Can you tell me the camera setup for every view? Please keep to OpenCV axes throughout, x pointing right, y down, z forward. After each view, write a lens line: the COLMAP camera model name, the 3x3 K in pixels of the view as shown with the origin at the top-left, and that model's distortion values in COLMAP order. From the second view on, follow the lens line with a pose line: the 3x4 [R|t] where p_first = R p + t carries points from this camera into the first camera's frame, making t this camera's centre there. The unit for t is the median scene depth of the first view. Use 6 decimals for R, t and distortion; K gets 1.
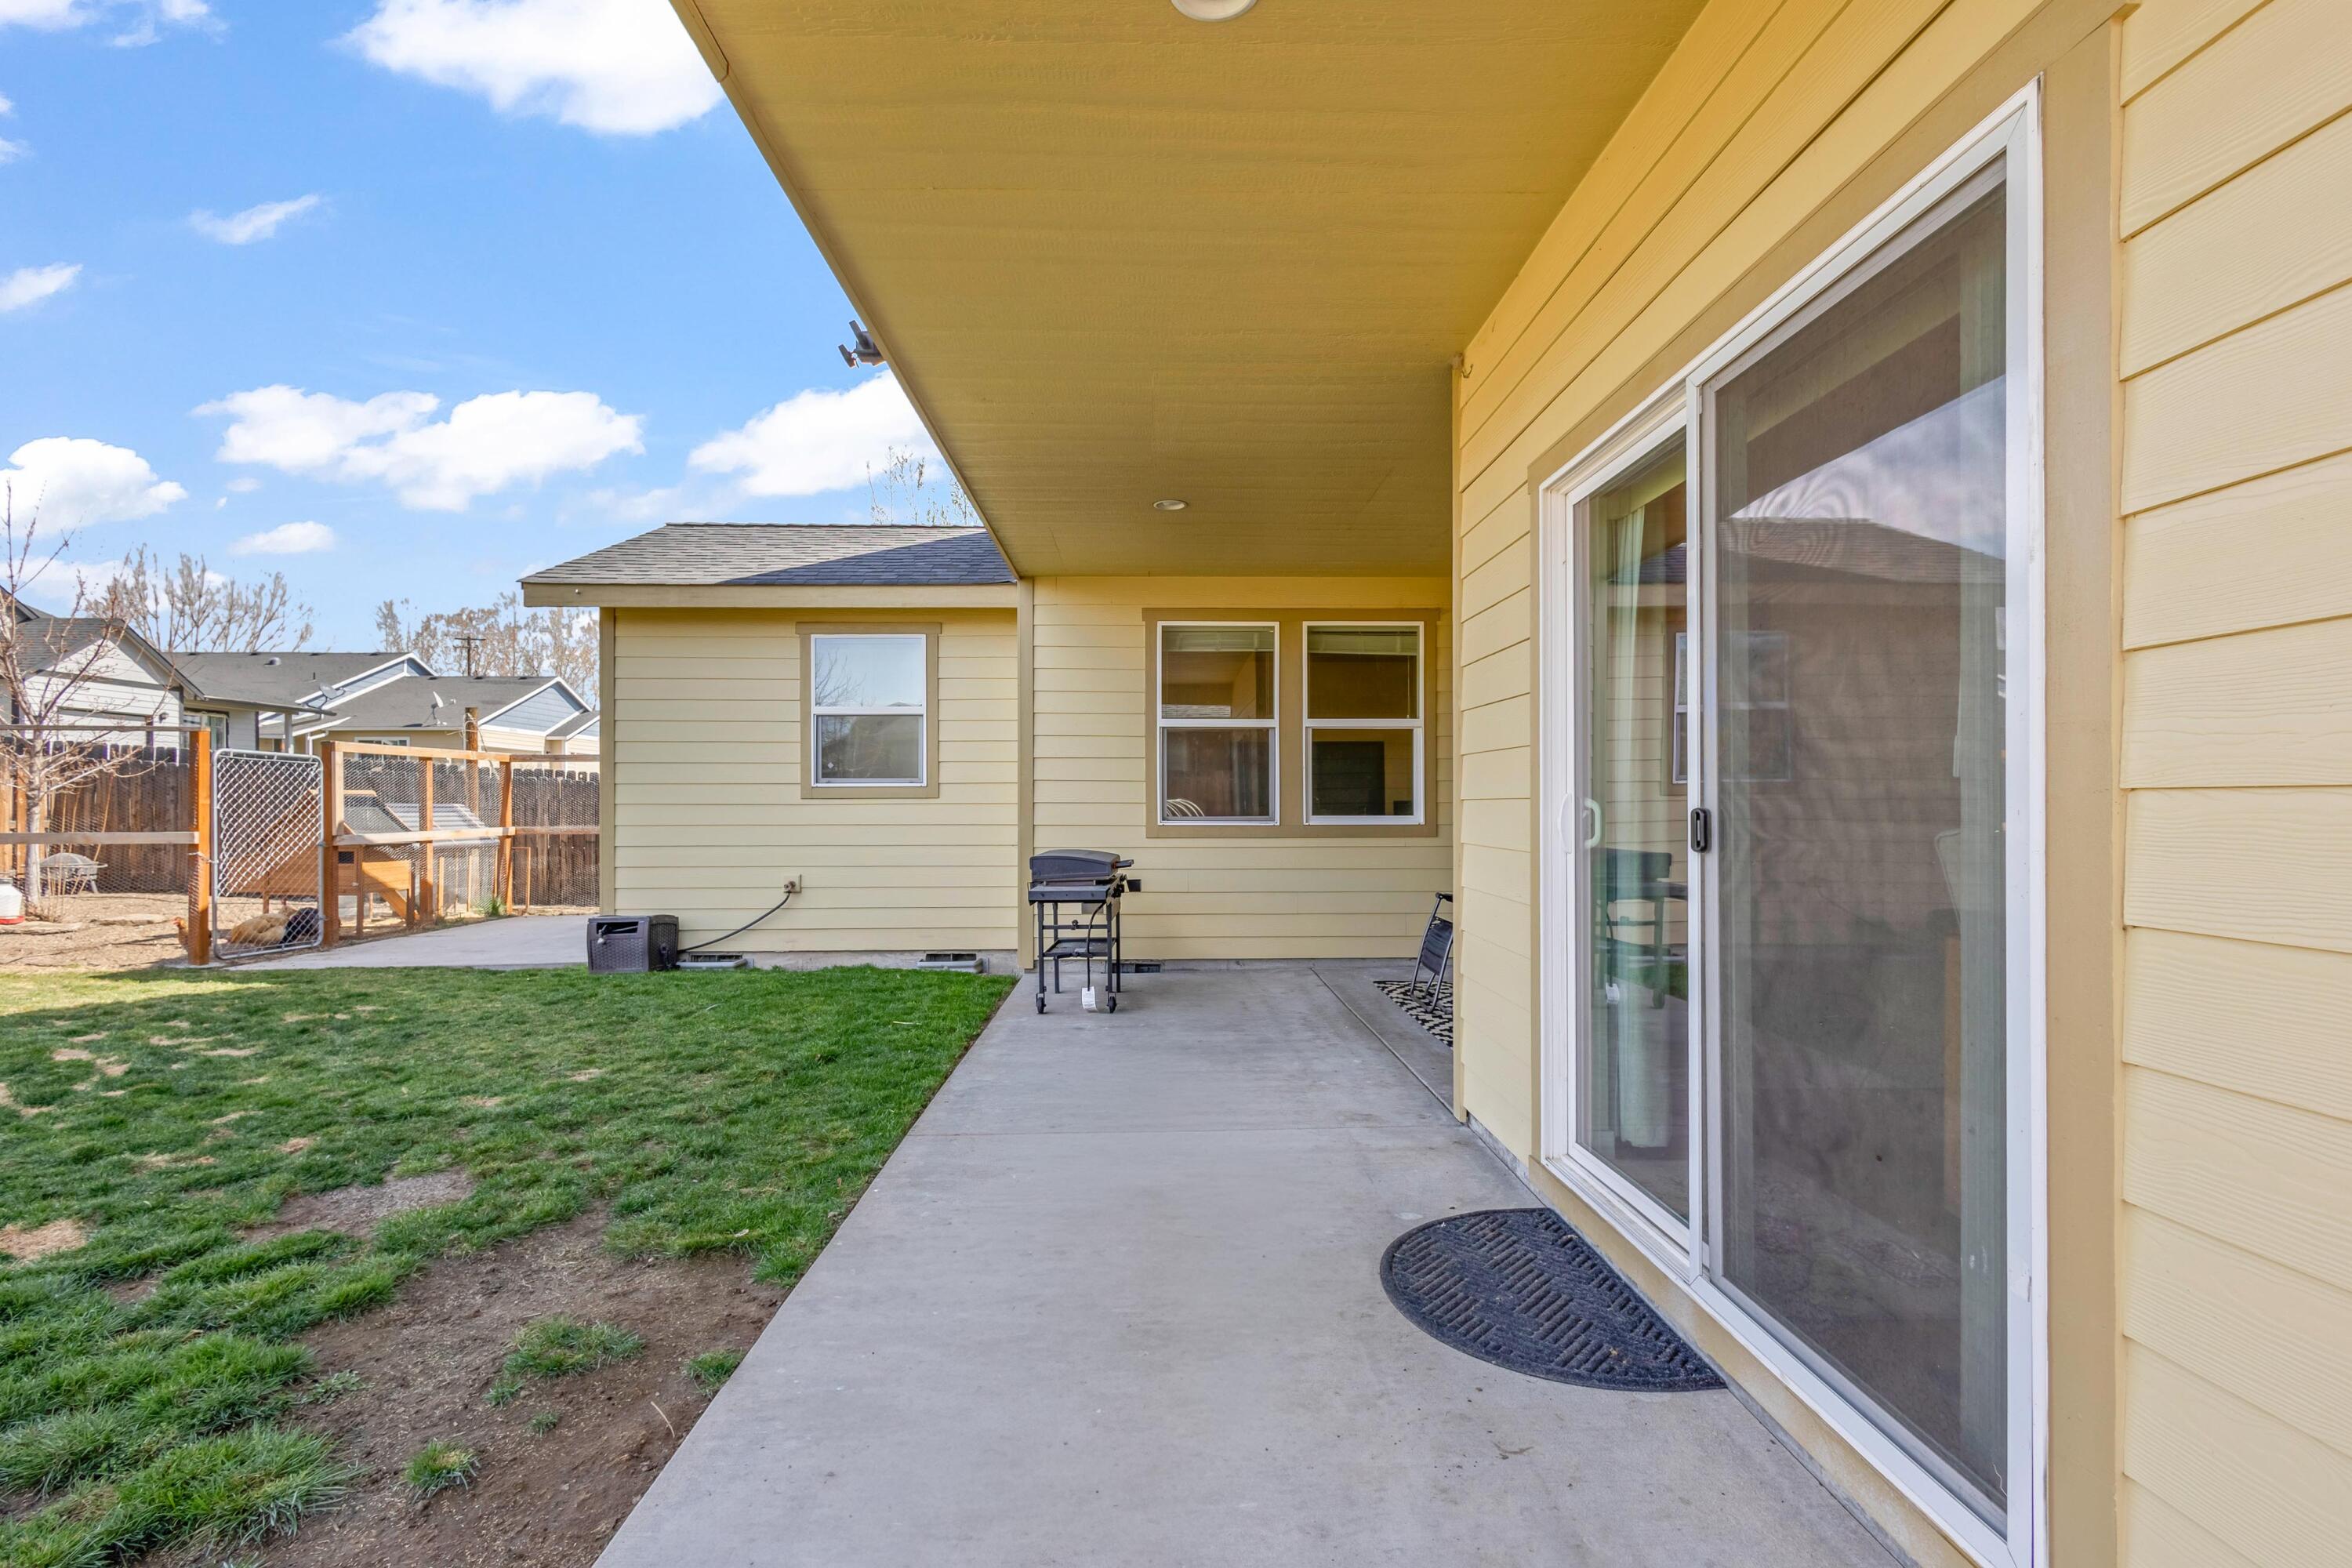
lens RADIAL K [[1090.3, 0, 1172.1], [0, 1090.3, 793.7], [0, 0, 1]] dist [0.013265, 0.000033]
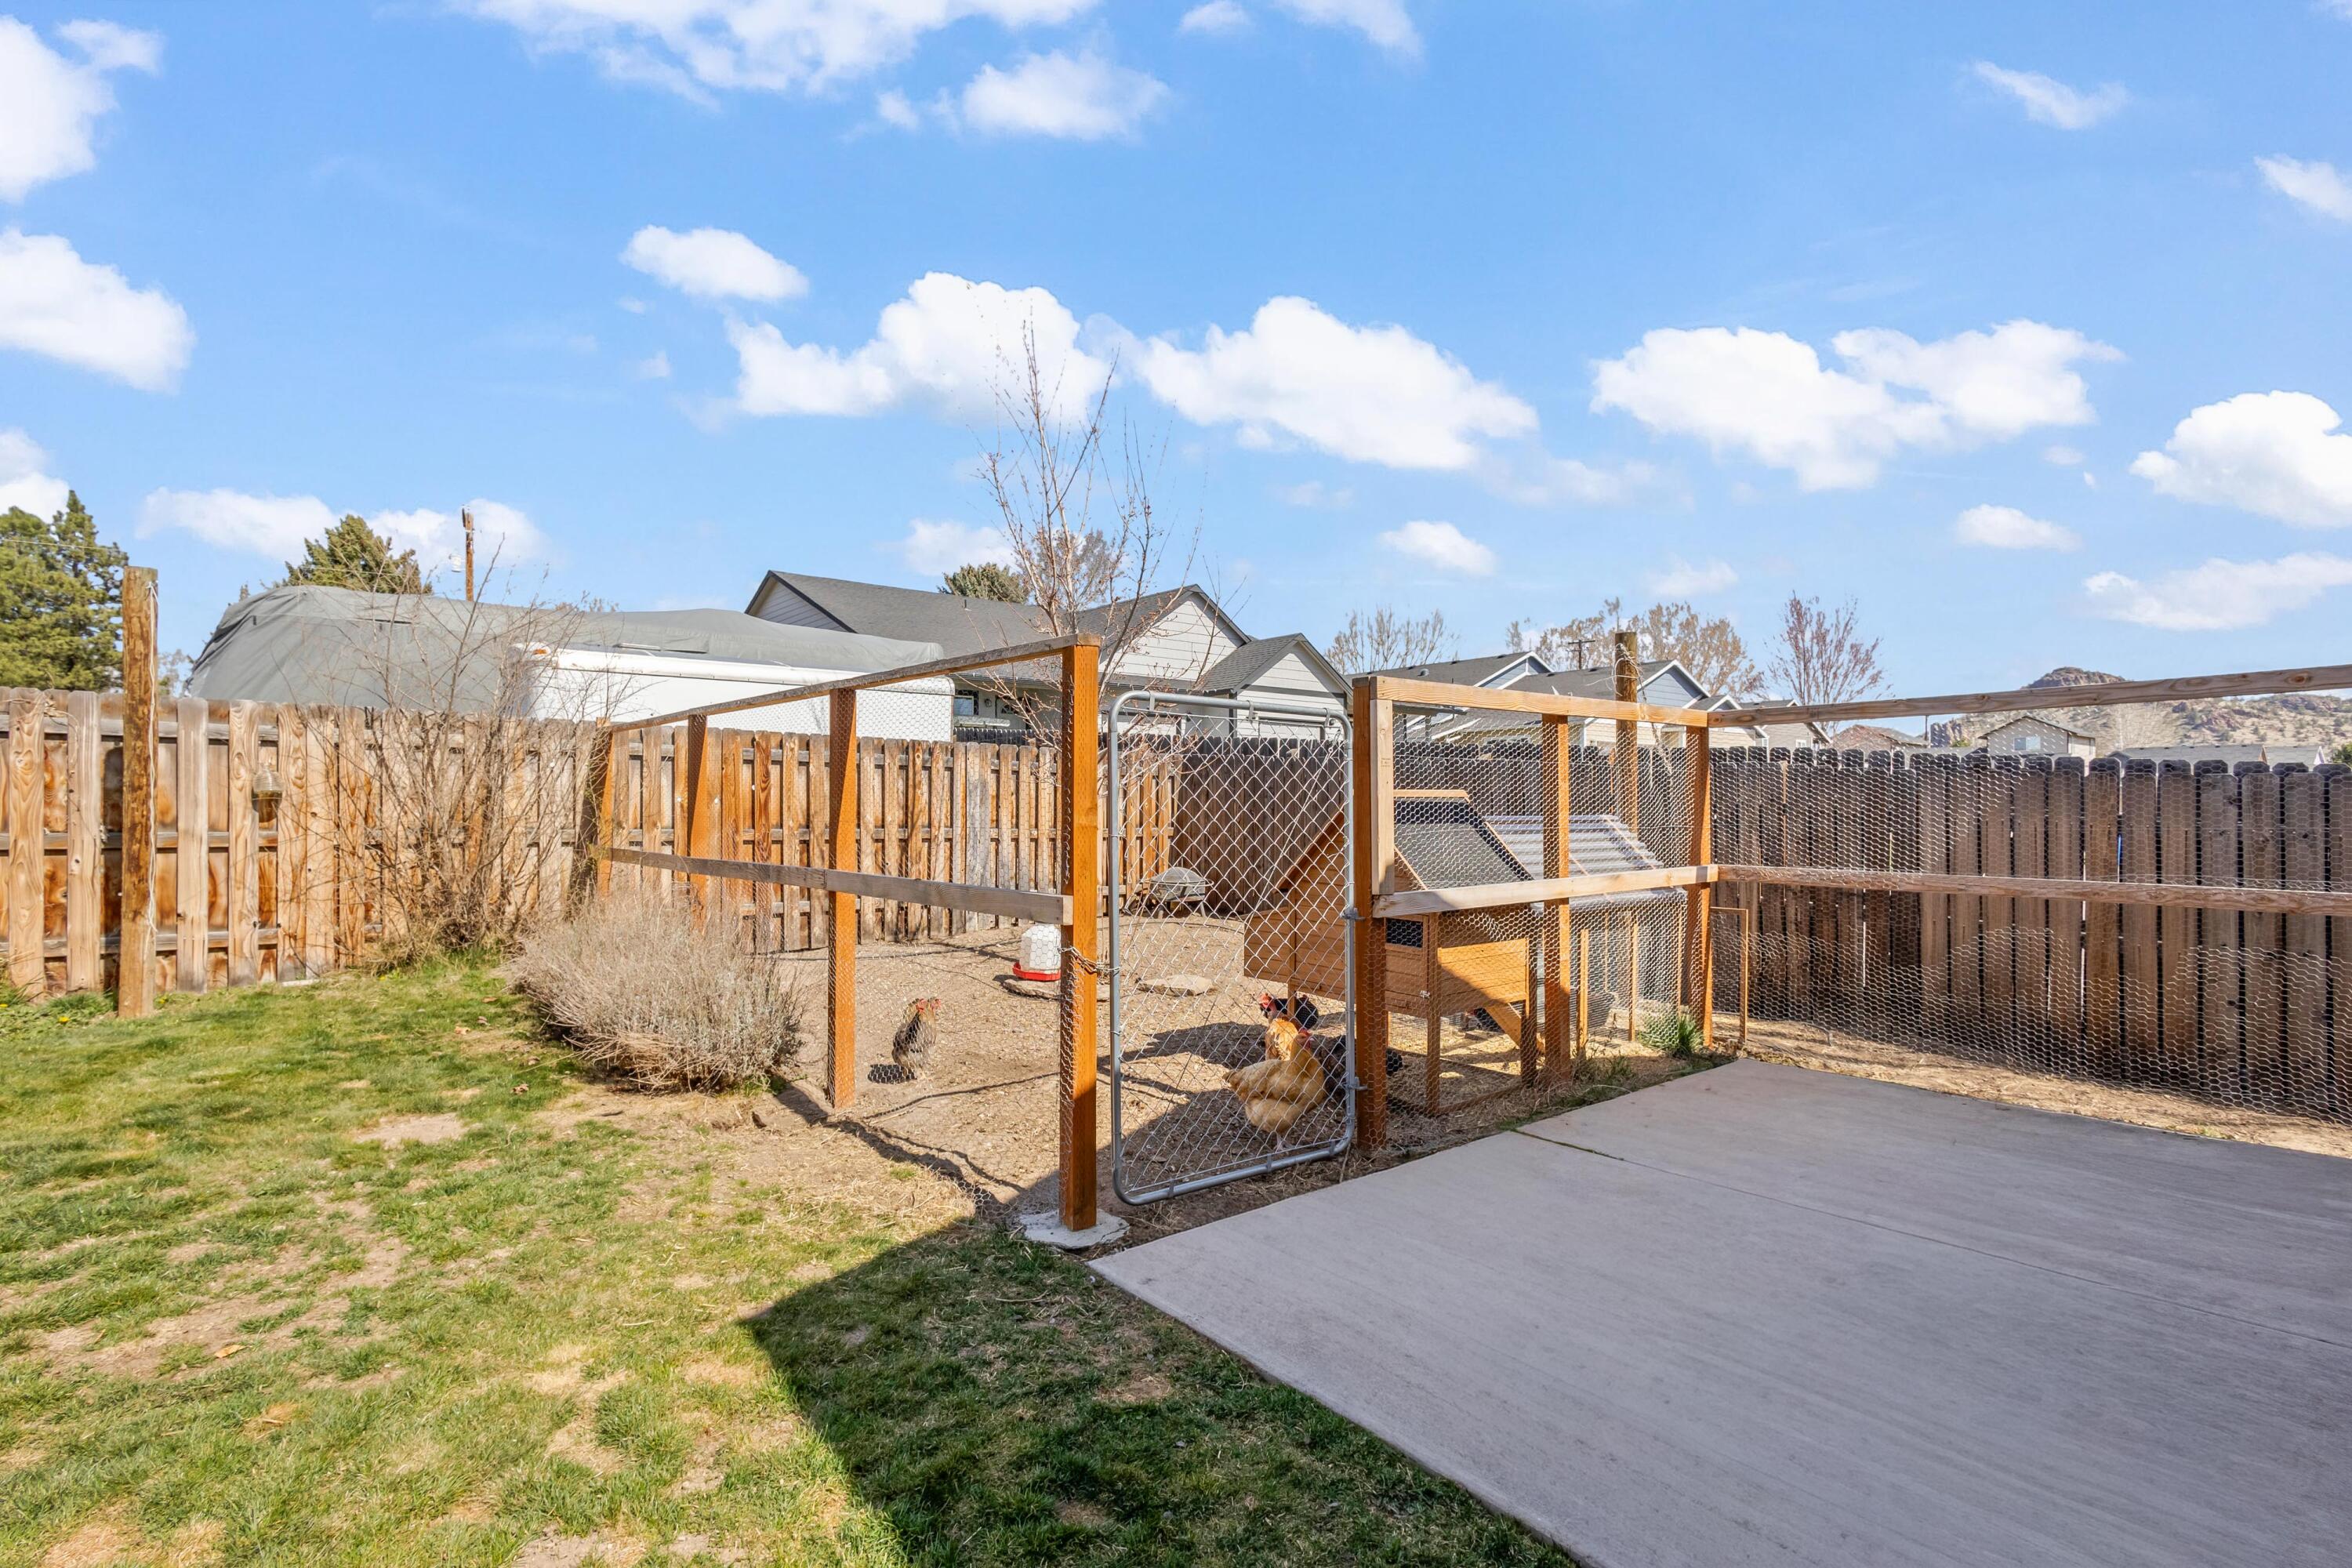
lens RADIAL K [[1090.3, 0, 1172.1], [0, 1090.3, 793.7], [0, 0, 1]] dist [0.013265, 0.000033]
pose [[0.601542, -0.004040, -0.798831, -0.404701], [0.005037, 0.999987, -0.001265, -0.001057], [0.798825, -0.003263, 0.601554, 0.586581]]
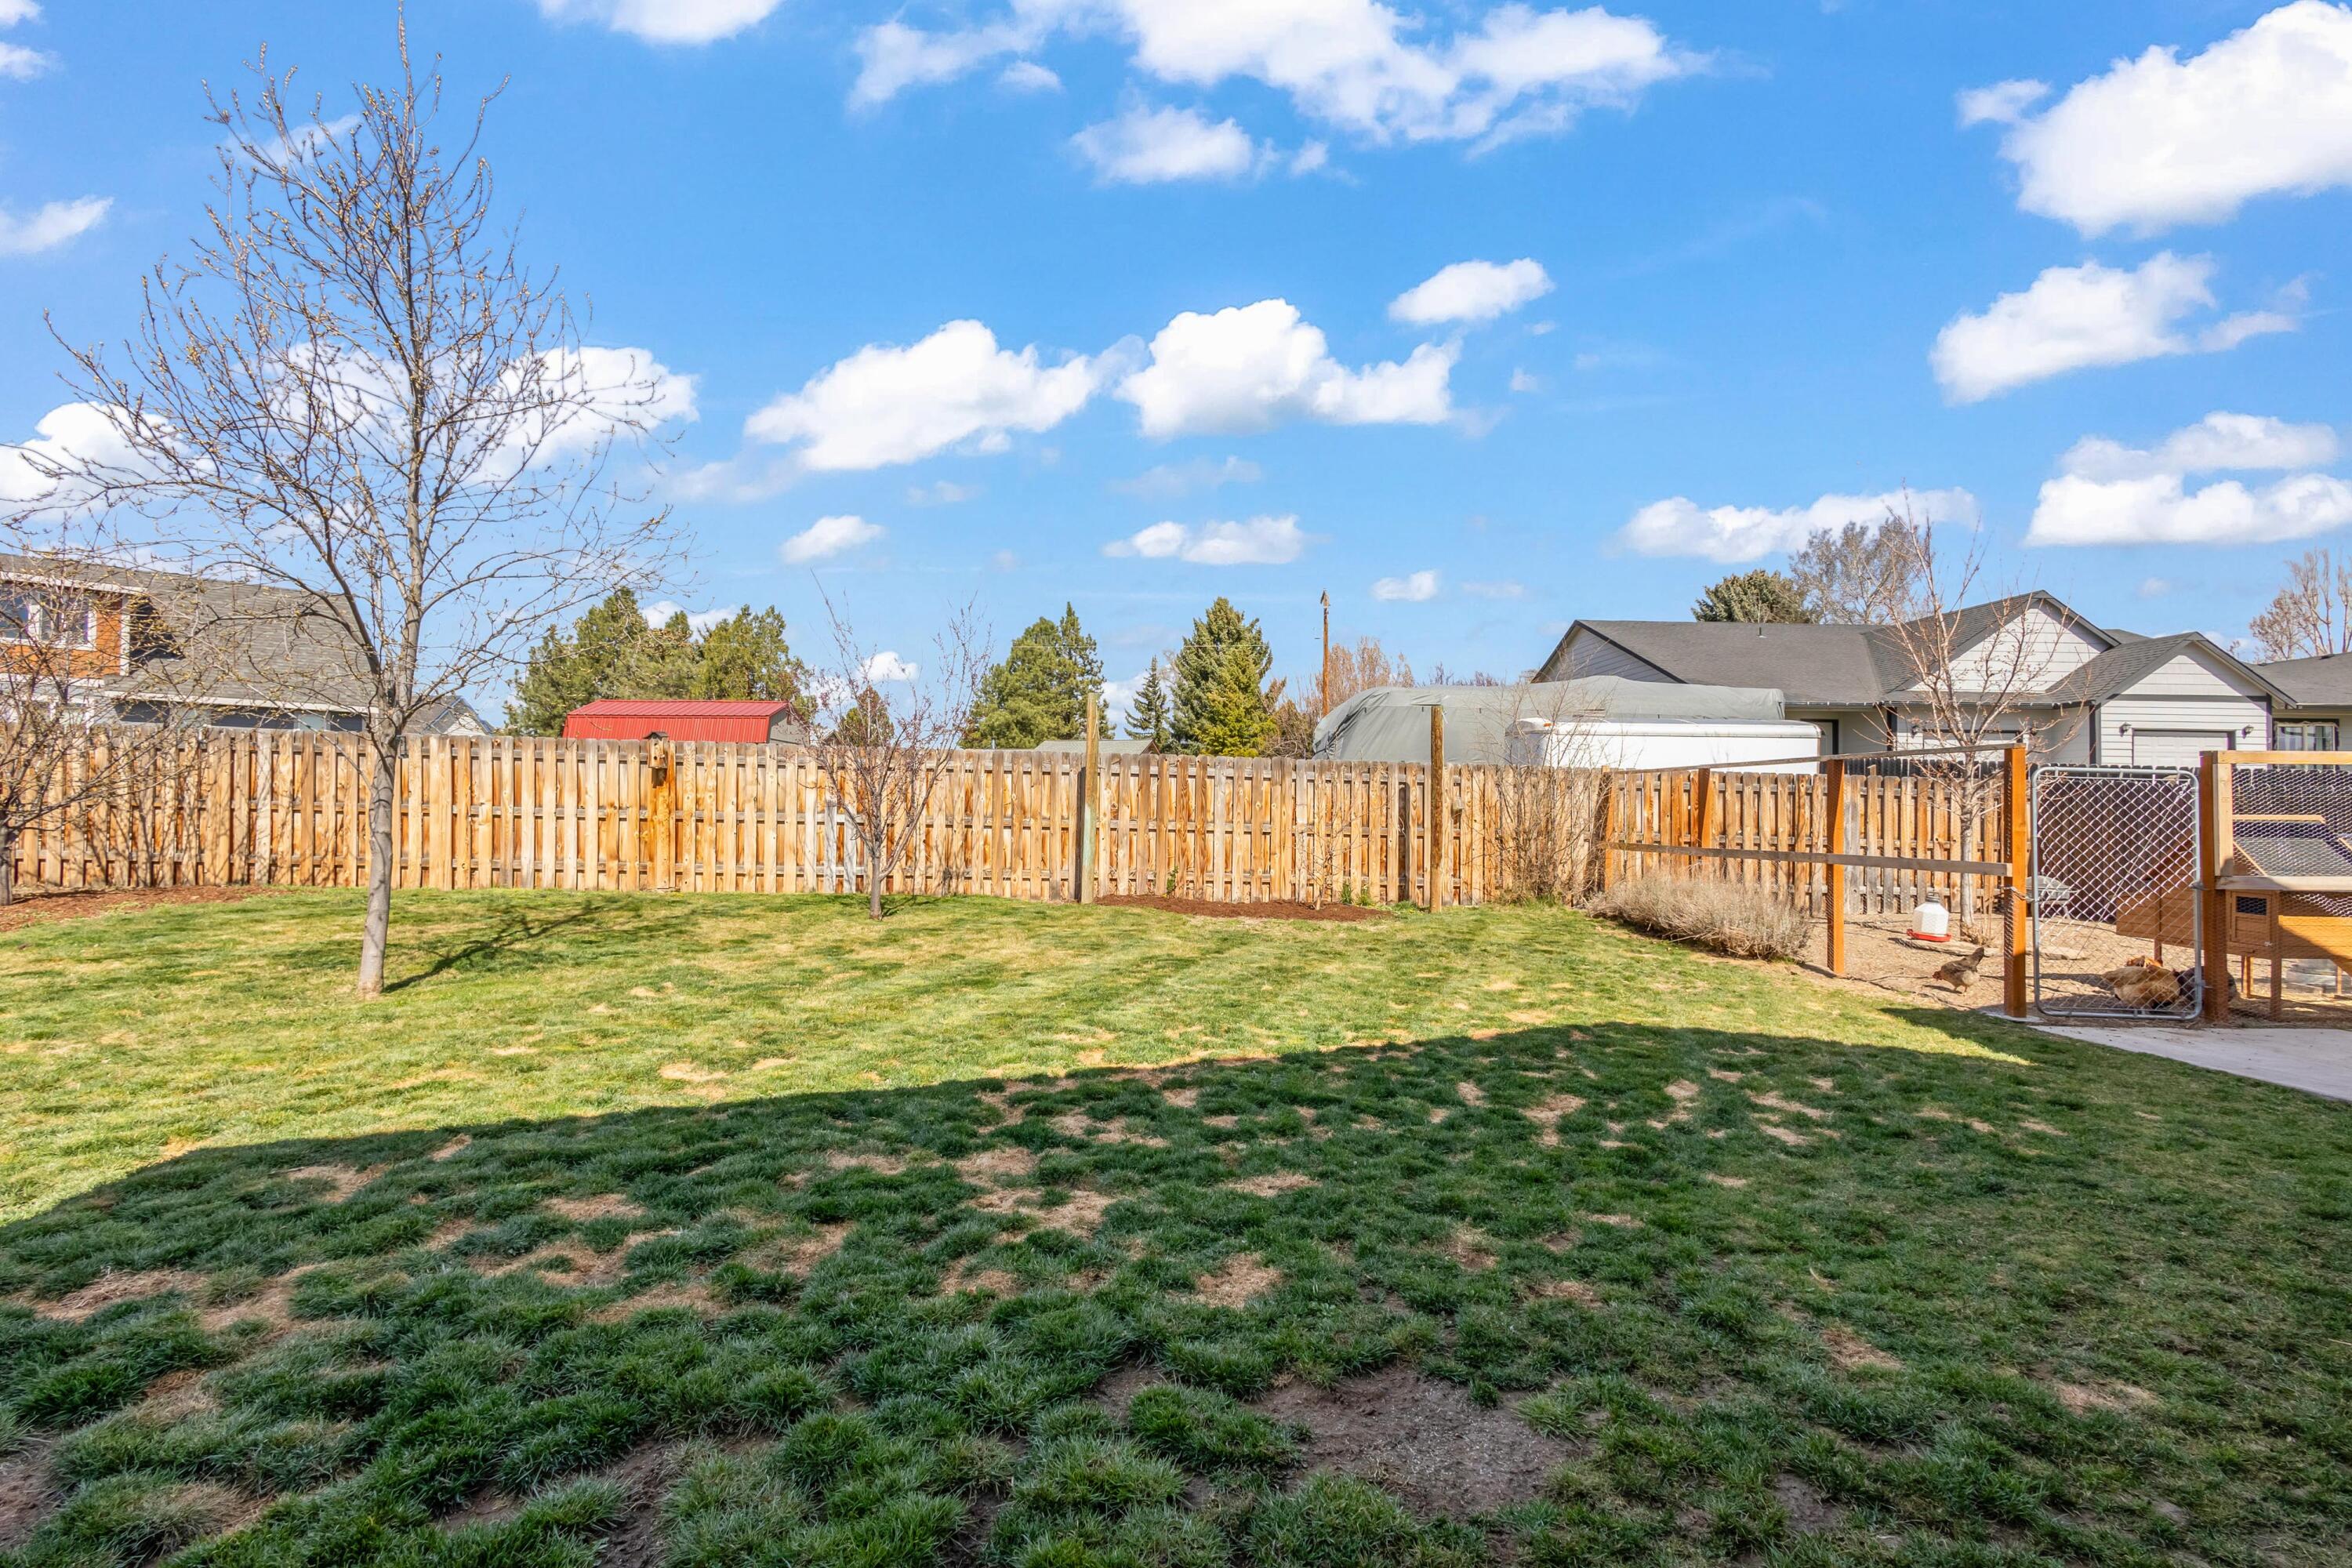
lens RADIAL K [[1090.3, 0, 1172.1], [0, 1090.3, 793.7], [0, 0, 1]] dist [0.013265, 0.000033]
pose [[0.007179, -0.014924, -0.999863, -0.012432], [-0.002870, 0.999884, -0.014944, -0.003830], [0.999970, 0.002977, 0.007135, 0.242694]]
